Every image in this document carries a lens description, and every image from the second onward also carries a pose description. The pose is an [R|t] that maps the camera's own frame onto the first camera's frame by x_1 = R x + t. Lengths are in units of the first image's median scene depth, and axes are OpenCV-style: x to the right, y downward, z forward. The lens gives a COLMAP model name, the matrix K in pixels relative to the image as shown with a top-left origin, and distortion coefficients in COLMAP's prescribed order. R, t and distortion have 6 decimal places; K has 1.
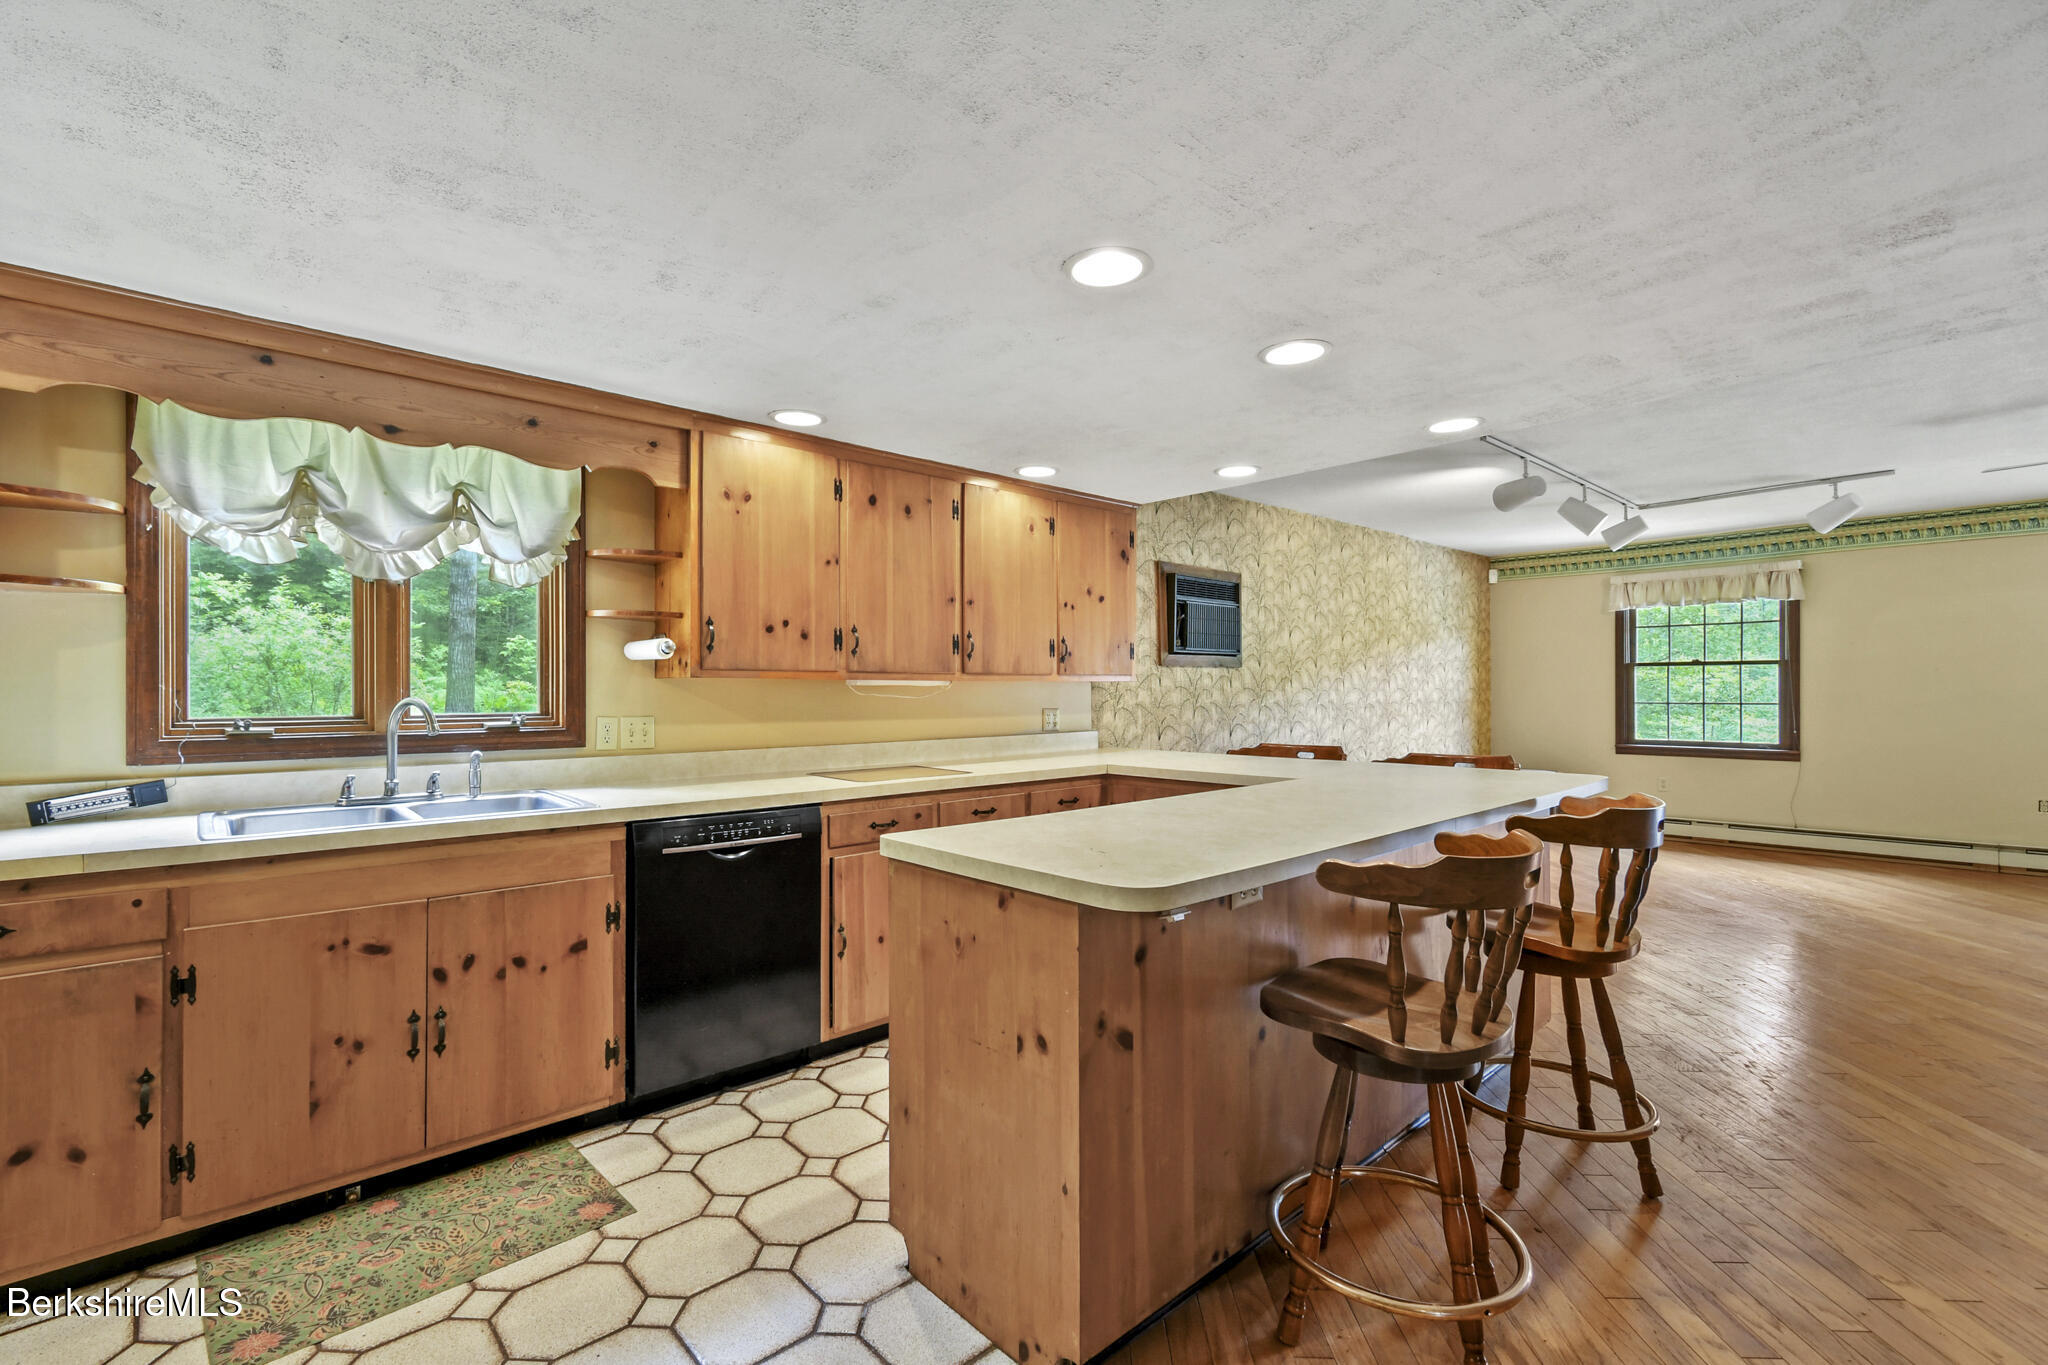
lens RADIAL K [[890.8, 0, 1019.6], [0, 890.8, 694.2], [0, 0, 1]] dist [-0.001502, -0.000280]
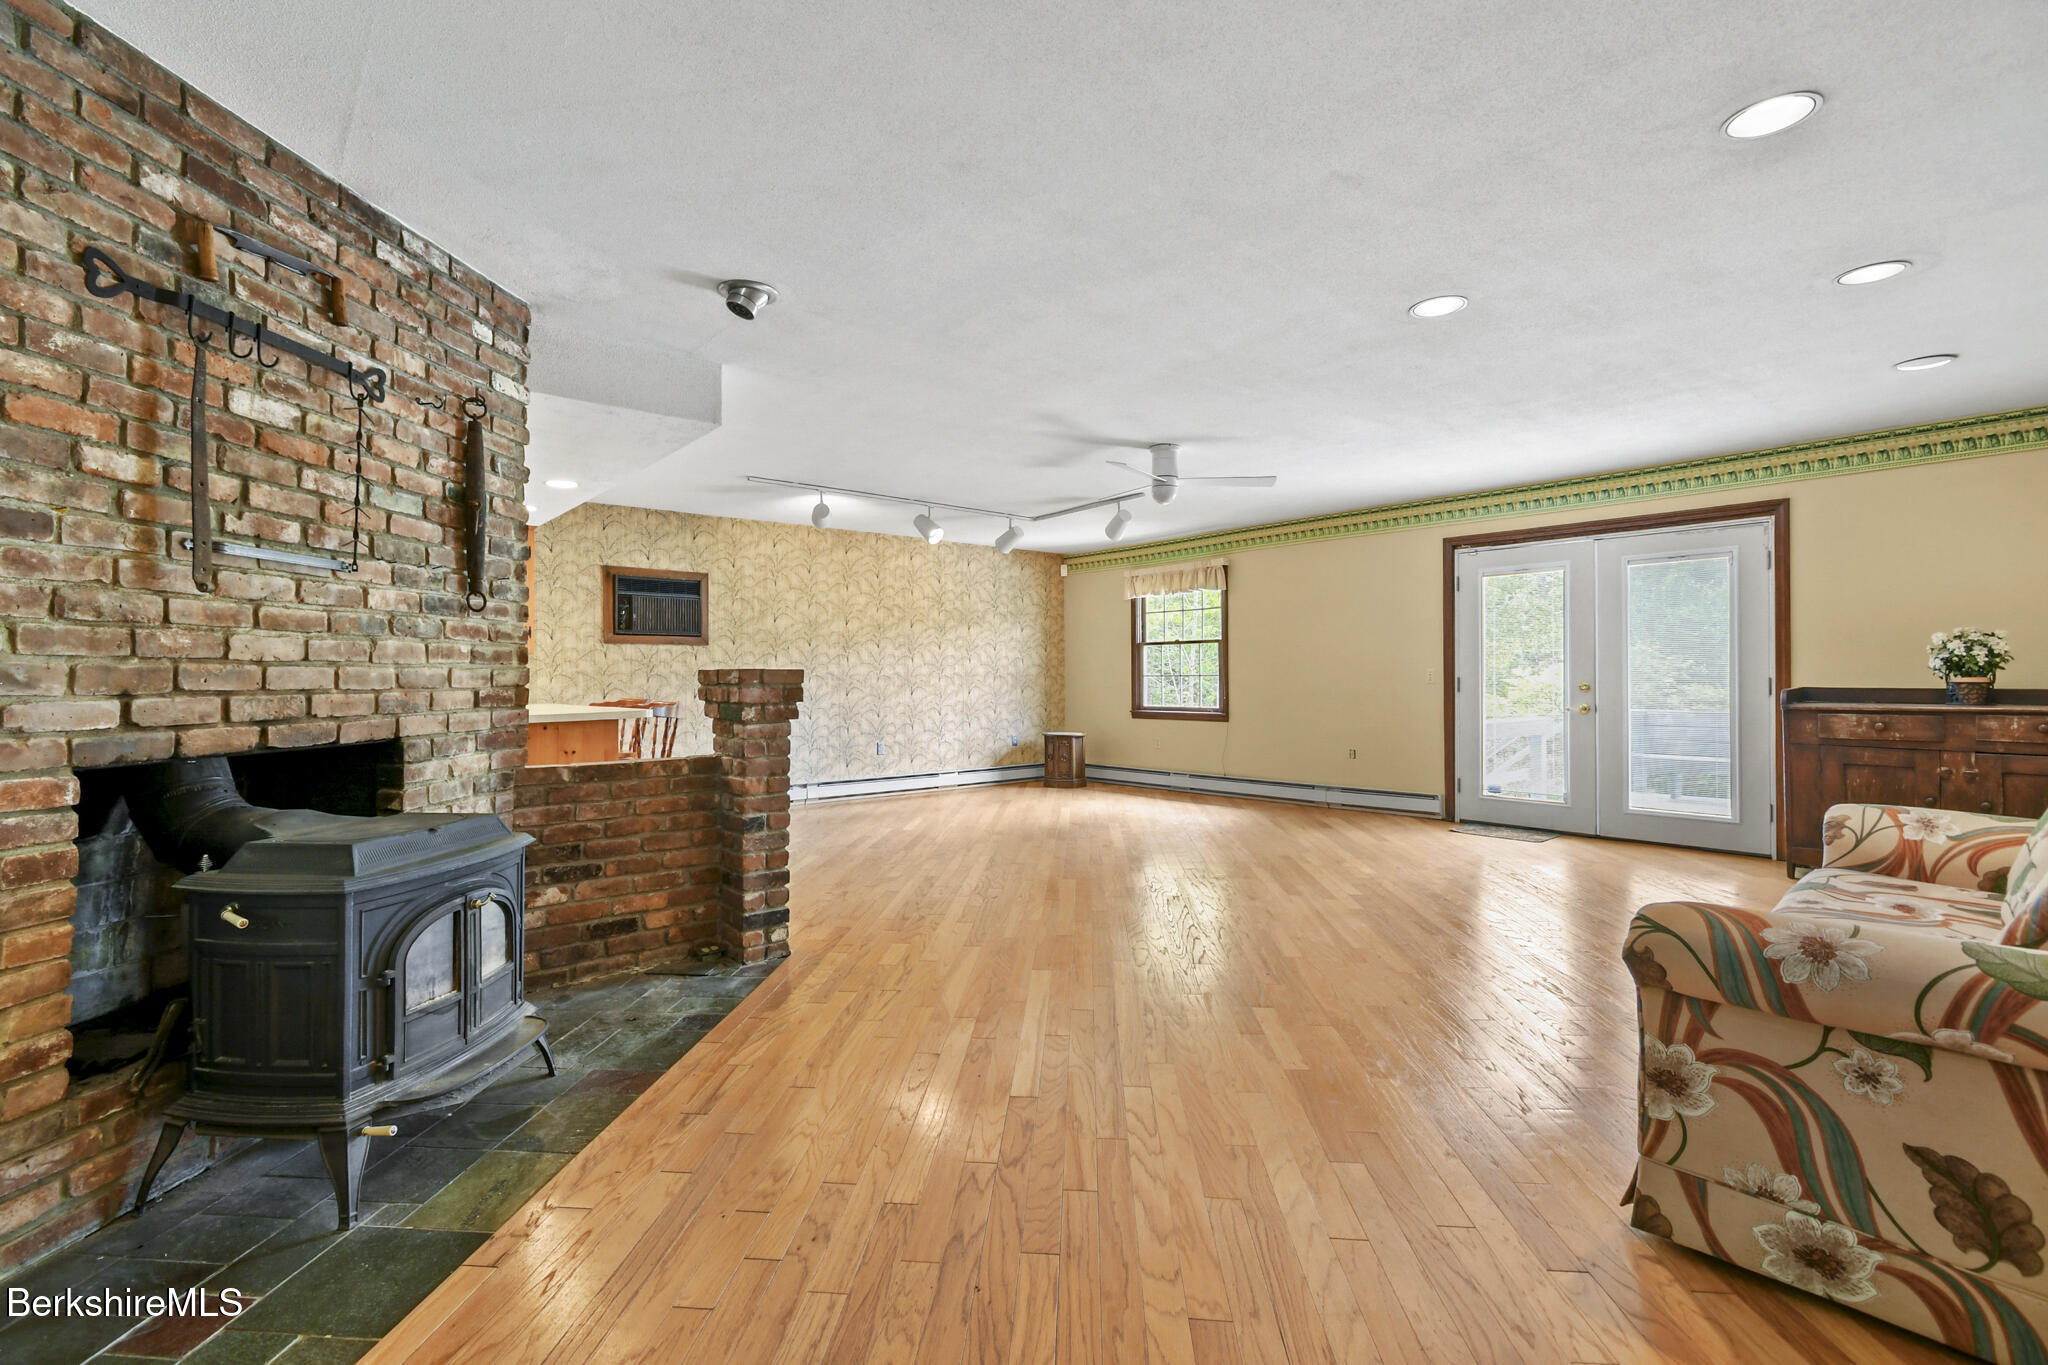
lens RADIAL K [[899.8, 0, 1001.0], [0, 899.8, 680.9], [0, 0, 1]] dist [0.000561, 0.000118]
pose [[0.999135, -0.001916, -0.041539, 0.610650], [0.001827, 0.999996, -0.002173, 0.021197], [0.041543, 0.002096, 0.999135, -0.247113]]
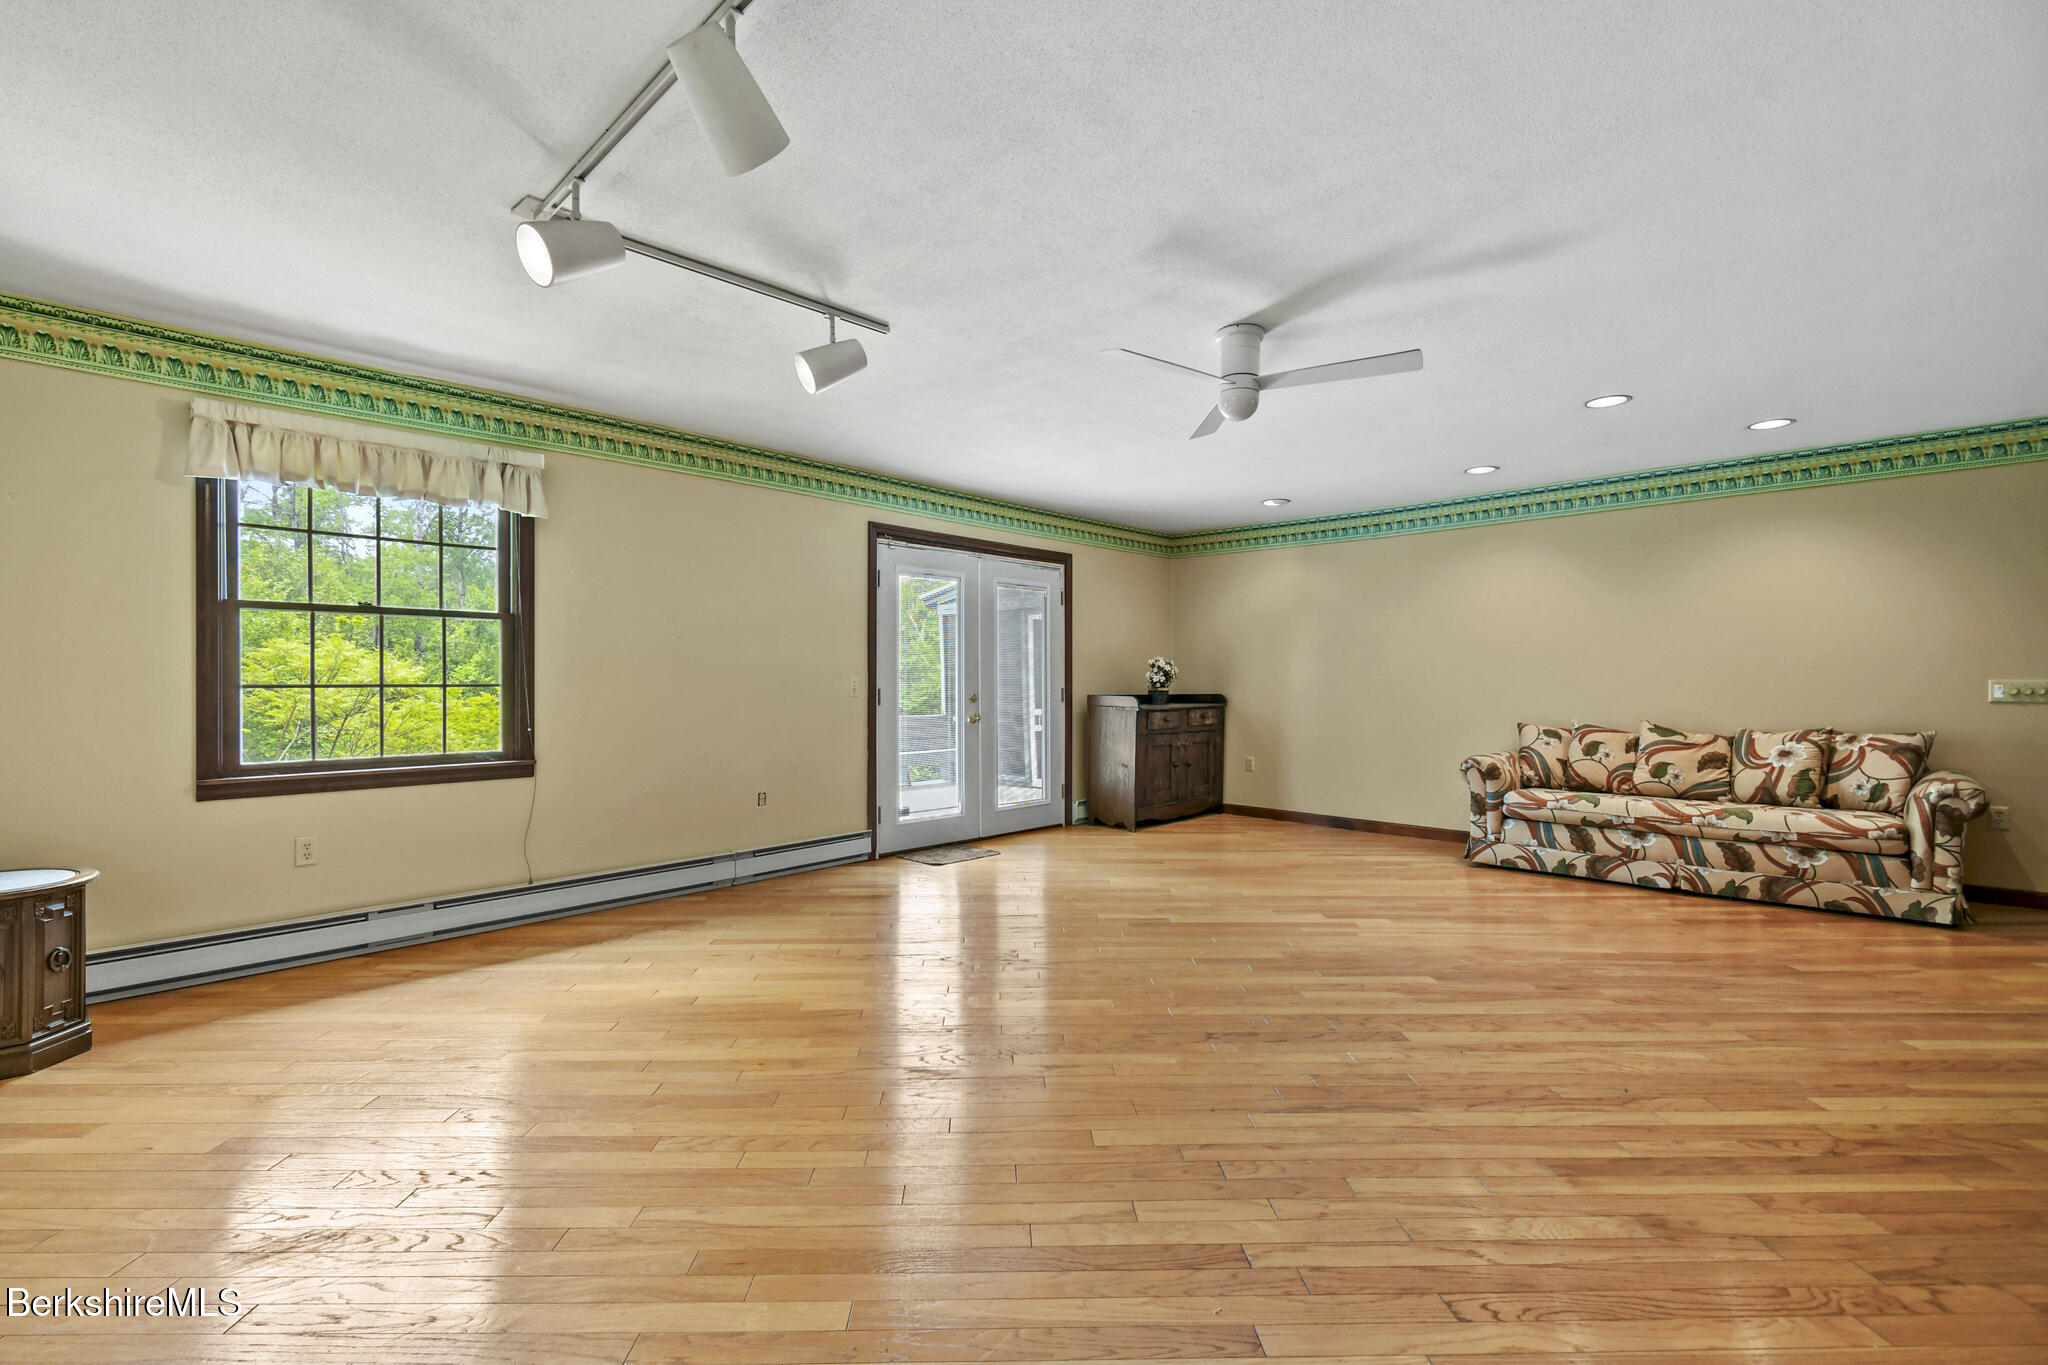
lens RADIAL K [[904.0, 0, 982.9], [0, 904.0, 680.0], [0, 0, 1]] dist [0.001786, 0.000143]
pose [[-0.055051, 0.007260, 0.998457, 0.222311], [0.009280, 0.999934, -0.006759, 0.014838], [-0.998440, 0.008894, -0.055114, 0.711617]]
